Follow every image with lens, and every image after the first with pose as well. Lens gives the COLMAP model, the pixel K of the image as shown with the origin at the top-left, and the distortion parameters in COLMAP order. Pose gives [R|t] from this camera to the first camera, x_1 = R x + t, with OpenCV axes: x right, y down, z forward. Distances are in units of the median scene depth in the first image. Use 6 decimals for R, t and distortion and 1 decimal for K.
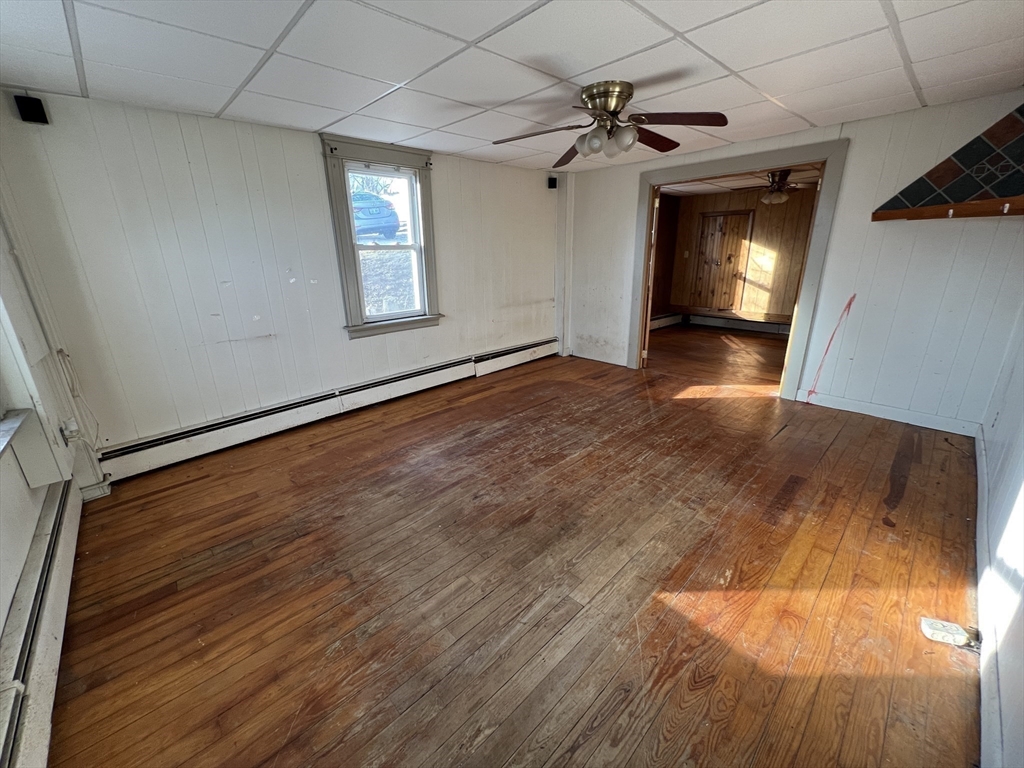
lens RADIAL K [[409.1, 0, 512.4], [0, 409.1, 380.6], [0, 0, 1]] dist [0.000238, 0.000306]
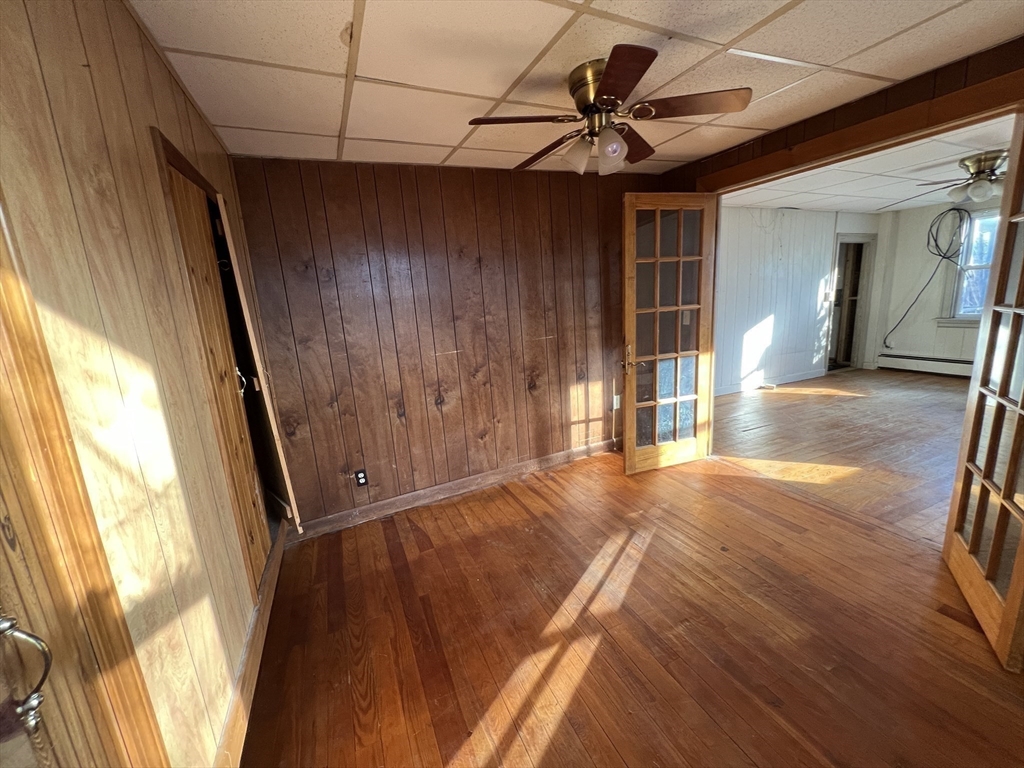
lens RADIAL K [[409.1, 0, 512.4], [0, 409.1, 380.6], [0, 0, 1]] dist [0.000238, 0.000306]
pose [[-0.941352, 0.009780, 0.337285, 0.881463], [0.175847, 0.867330, 0.465635, -0.669417], [-0.287984, 0.497637, -0.818183, 2.042178]]
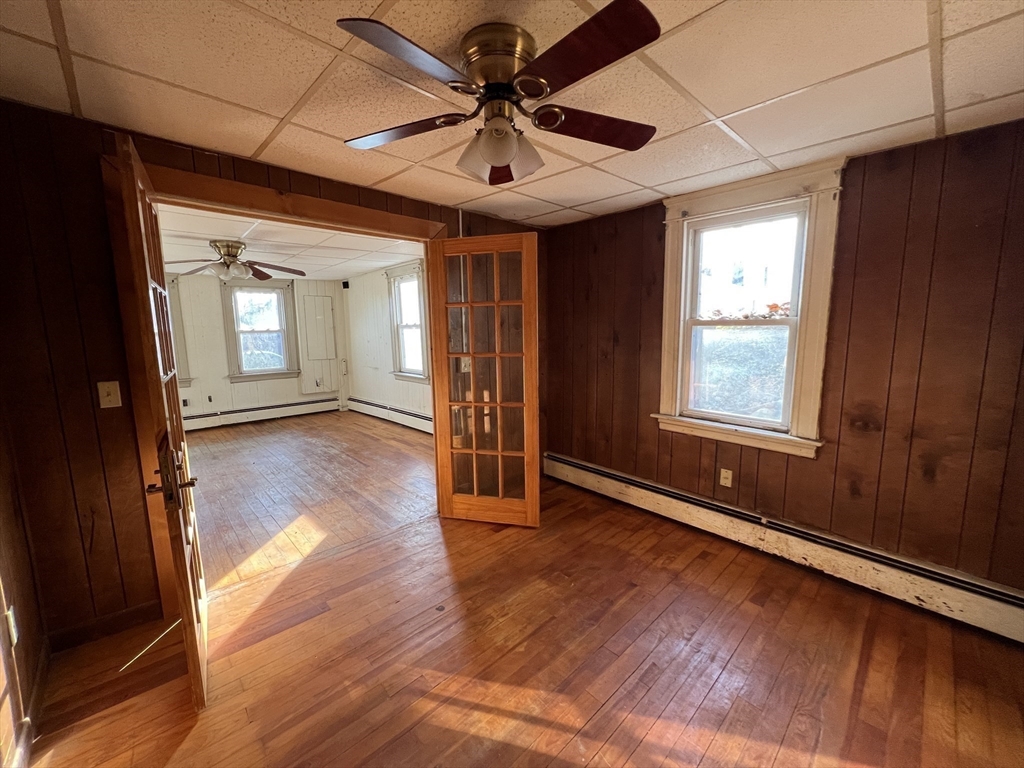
lens RADIAL K [[409.1, 0, 512.4], [0, 409.1, 380.6], [0, 0, 1]] dist [0.000238, 0.000306]
pose [[-0.009161, 0.151181, -0.988464, 1.349601], [-0.287846, 0.946266, 0.147395, -0.519875], [0.957633, 0.285875, 0.034848, 1.523243]]
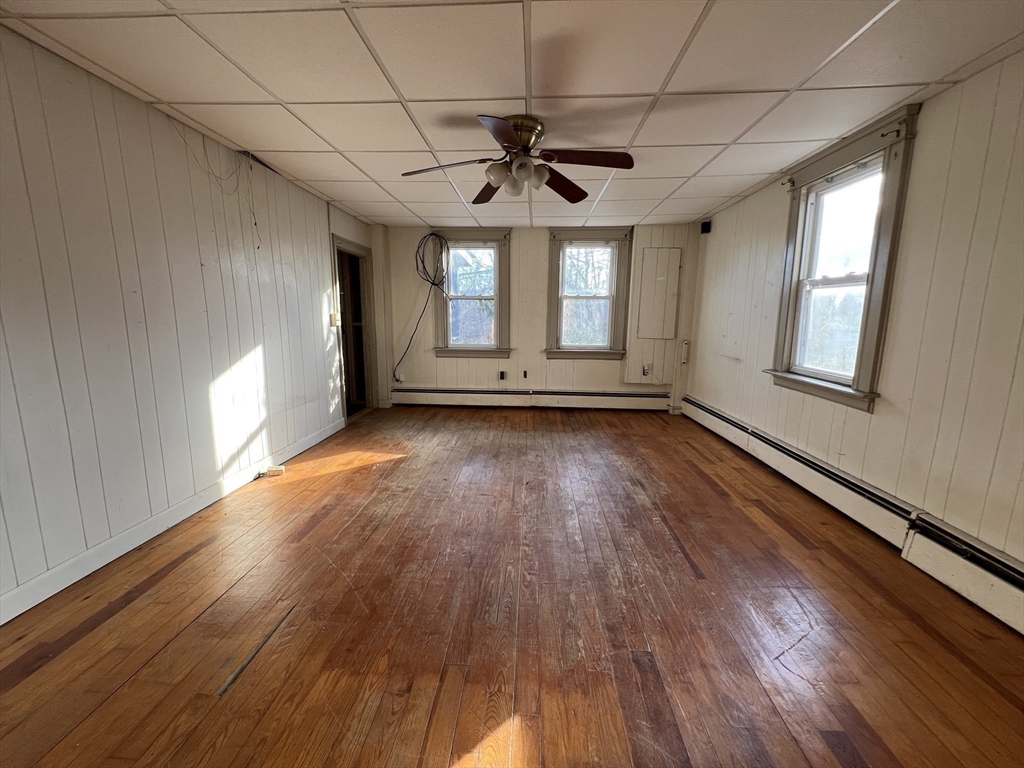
lens RADIAL K [[409.1, 0, 512.4], [0, 409.1, 380.6], [0, 0, 1]] dist [0.000238, 0.000306]
pose [[-0.722024, 0.129087, -0.679719, 0.685443], [-0.206005, 0.897769, 0.389324, -0.370010], [0.660487, 0.421127, -0.621618, 1.281237]]
